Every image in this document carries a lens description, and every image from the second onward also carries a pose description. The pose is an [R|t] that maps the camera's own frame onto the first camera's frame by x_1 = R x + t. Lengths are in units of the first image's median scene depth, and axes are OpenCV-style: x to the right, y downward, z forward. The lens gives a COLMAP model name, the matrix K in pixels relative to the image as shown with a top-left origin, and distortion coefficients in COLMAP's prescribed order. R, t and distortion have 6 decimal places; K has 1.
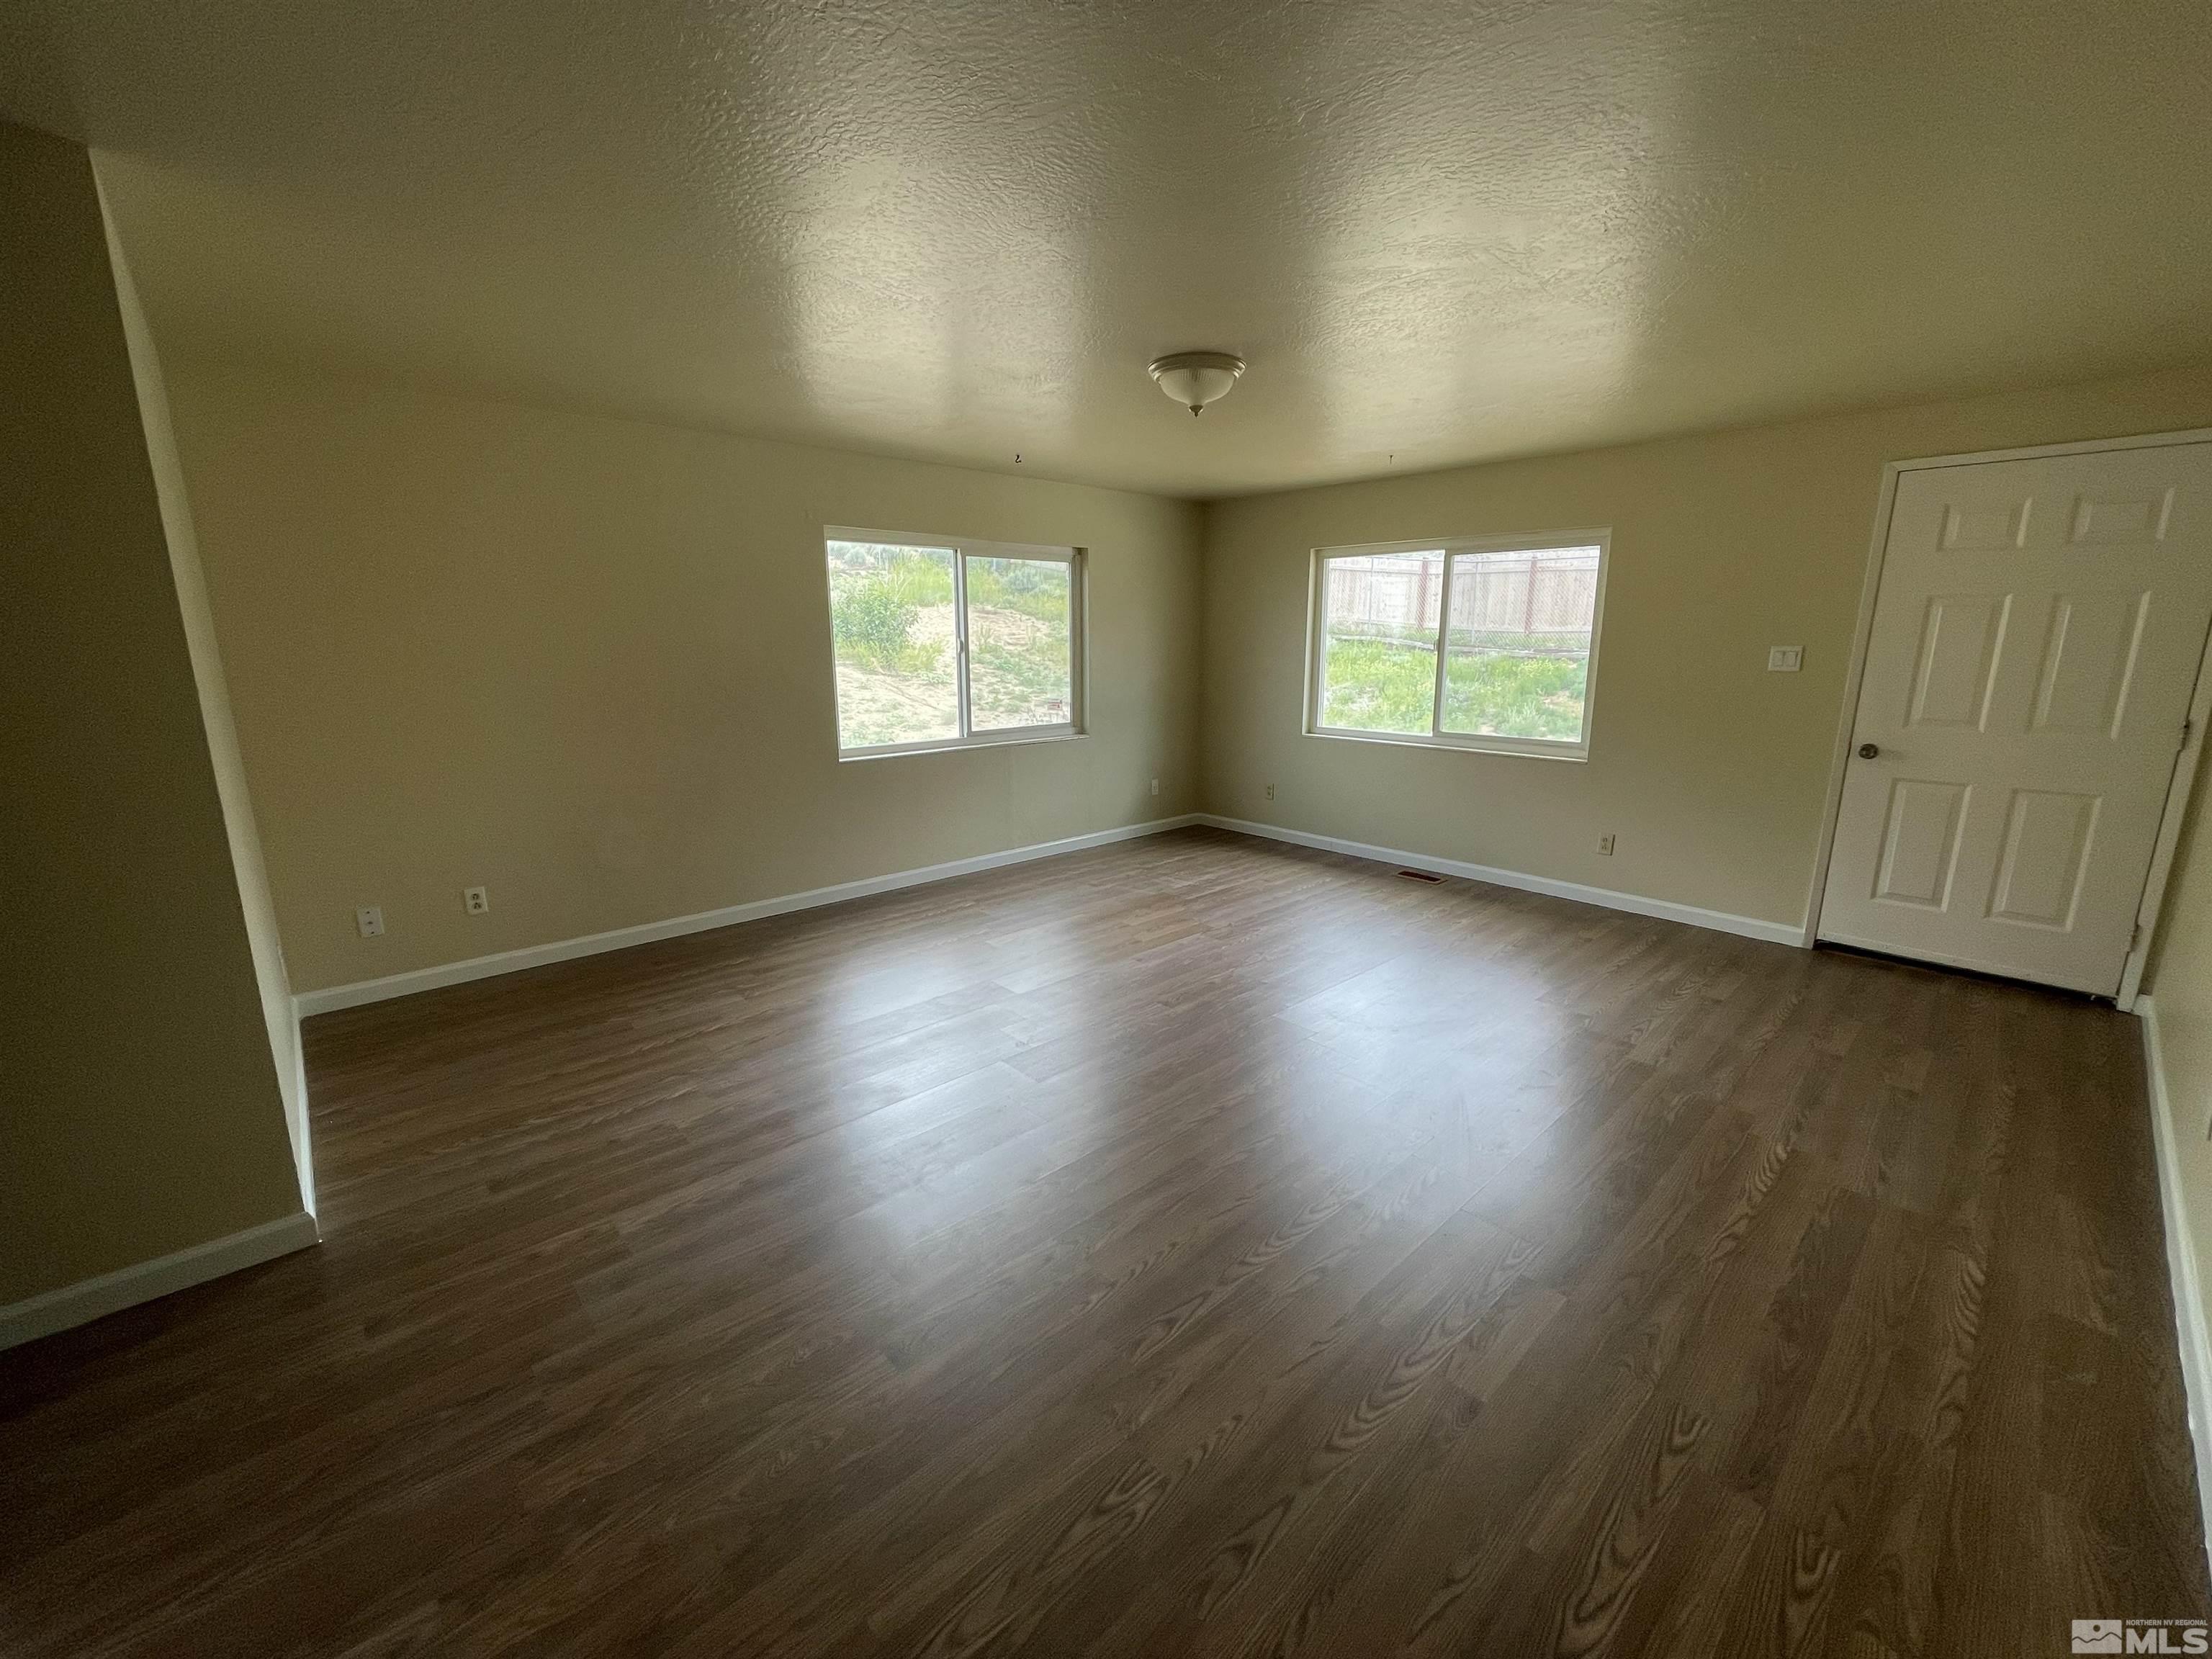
lens RADIAL K [[892.7, 0, 1101.4], [0, 892.7, 827.4], [0, 0, 1]] dist [-0.003818, 0.000245]
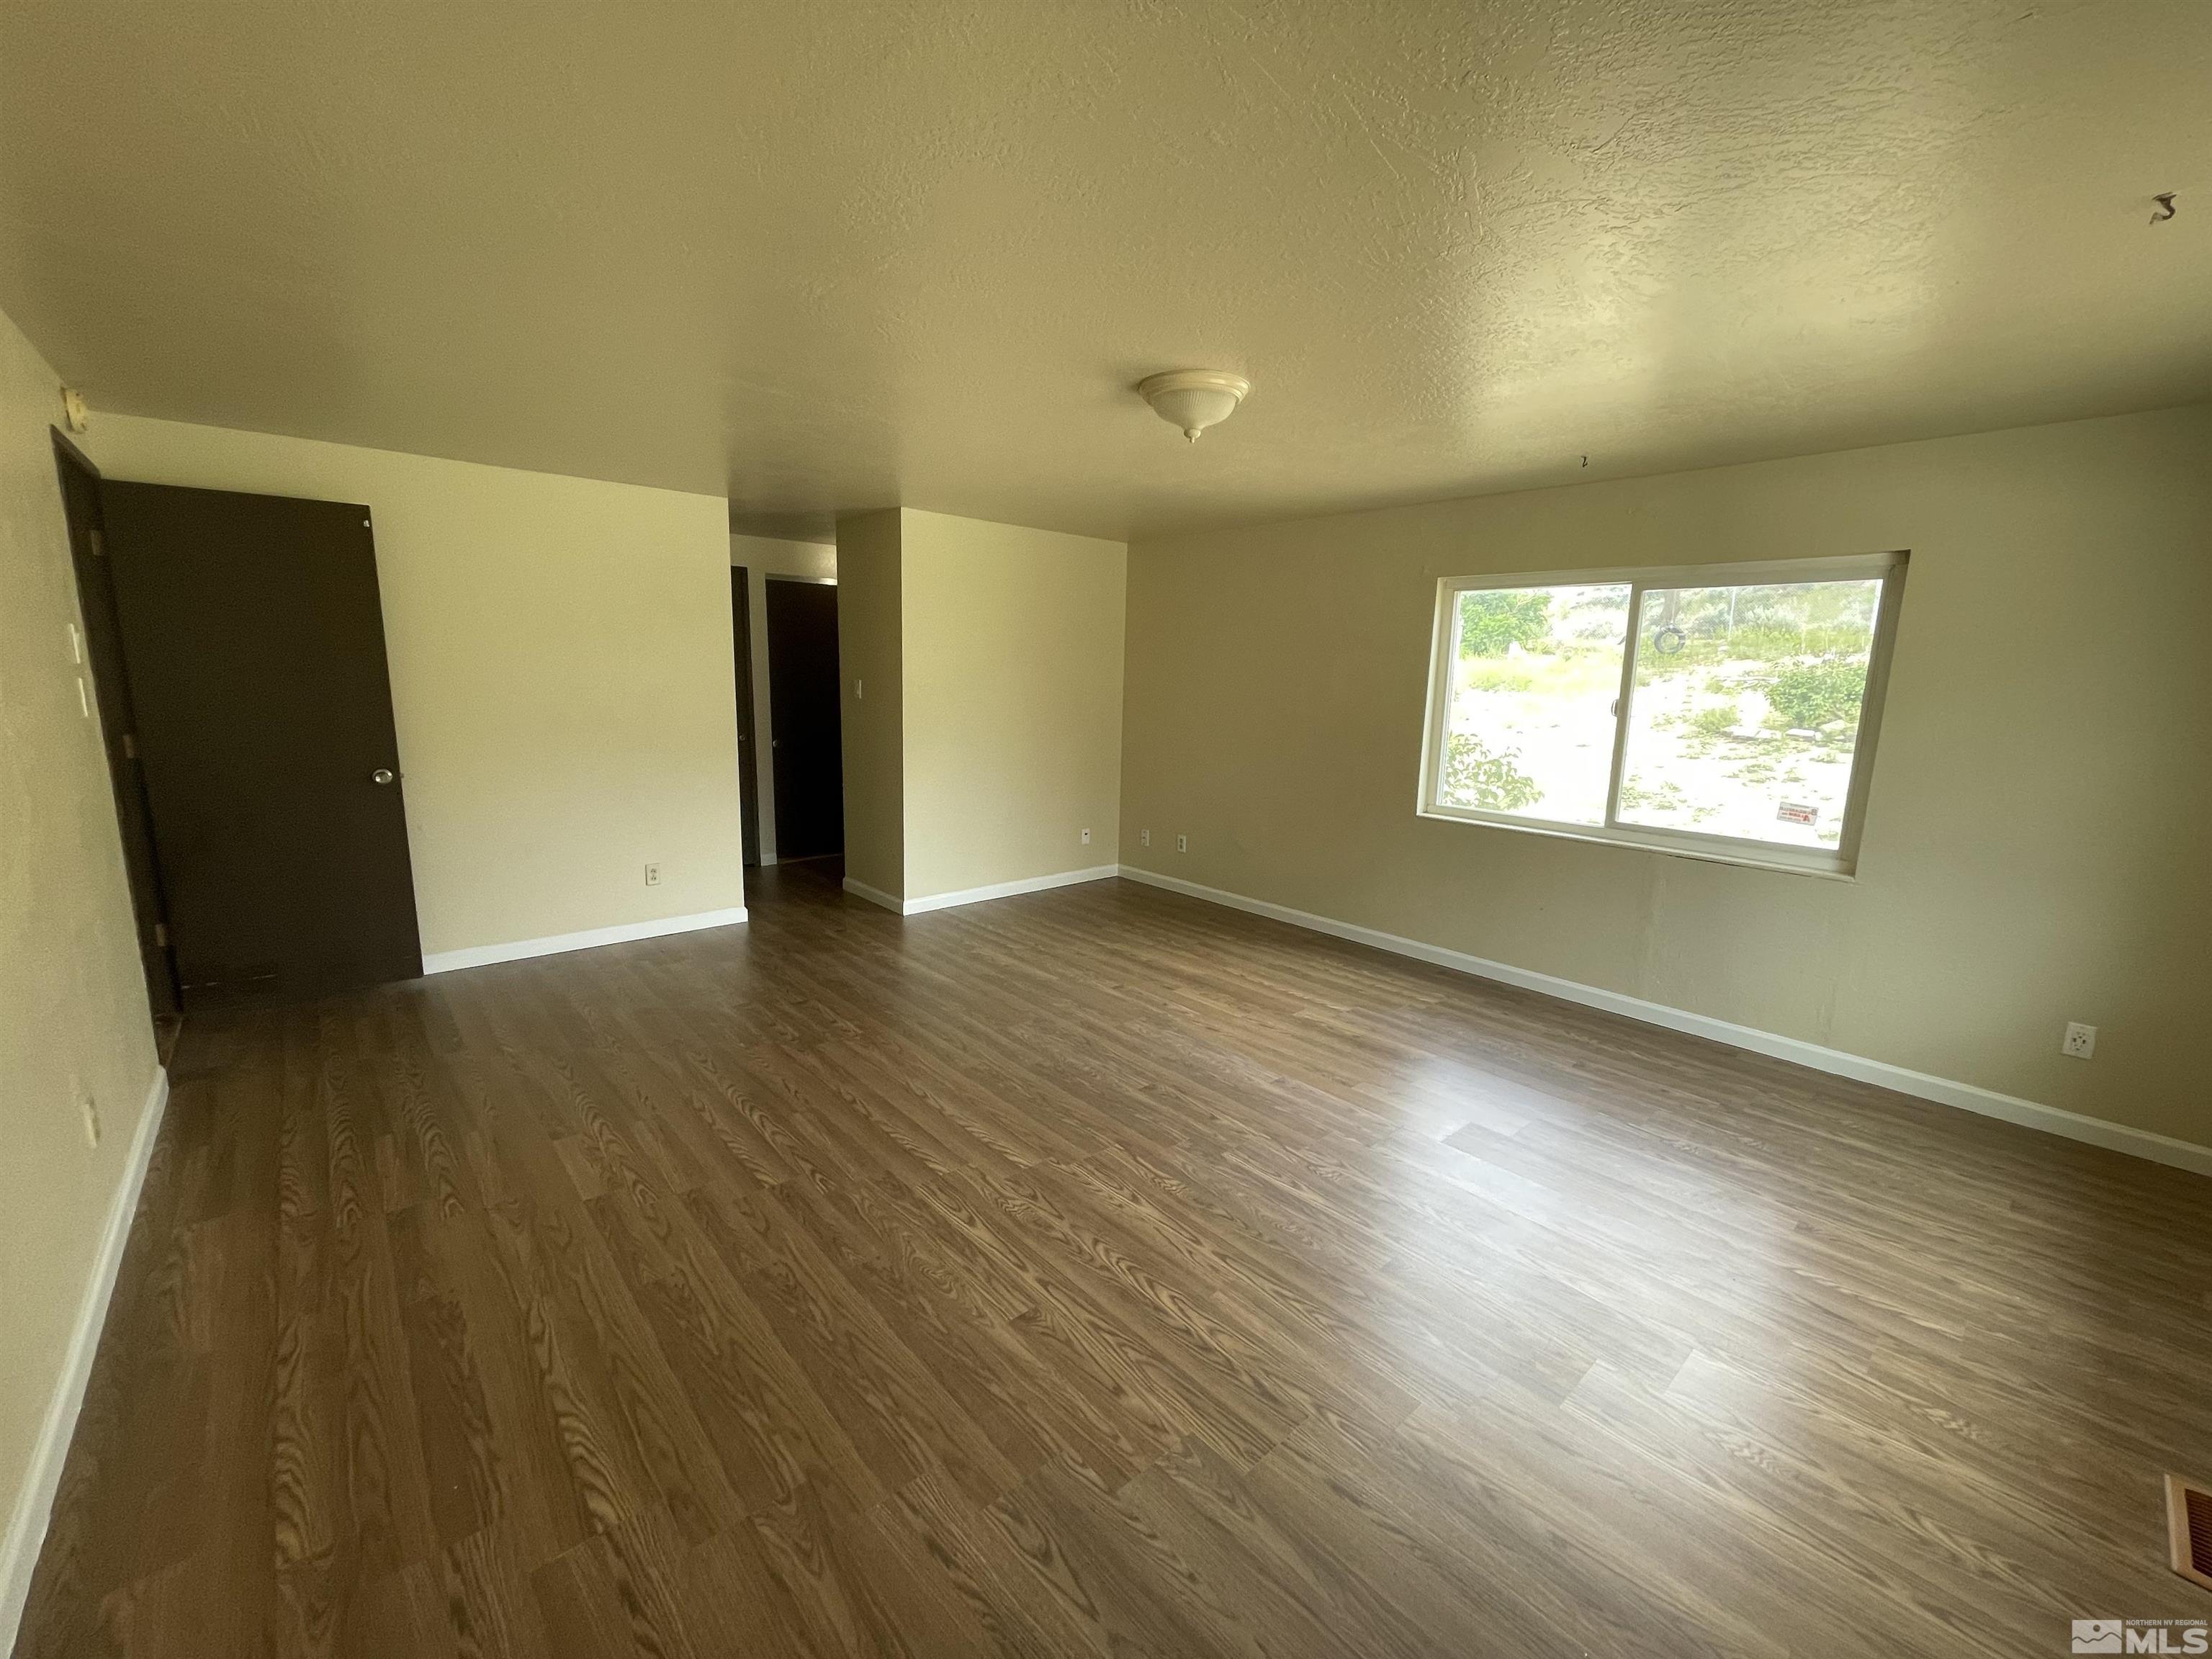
lens RADIAL K [[892.7, 0, 1093.8], [0, 892.7, 823.3], [0, 0, 1]] dist [-0.003818, 0.000245]
pose [[-0.023243, 0.171663, -0.984881, 0.663440], [-0.237057, 0.956105, 0.172242, -0.145519], [0.971218, 0.237477, 0.018471, 0.623715]]
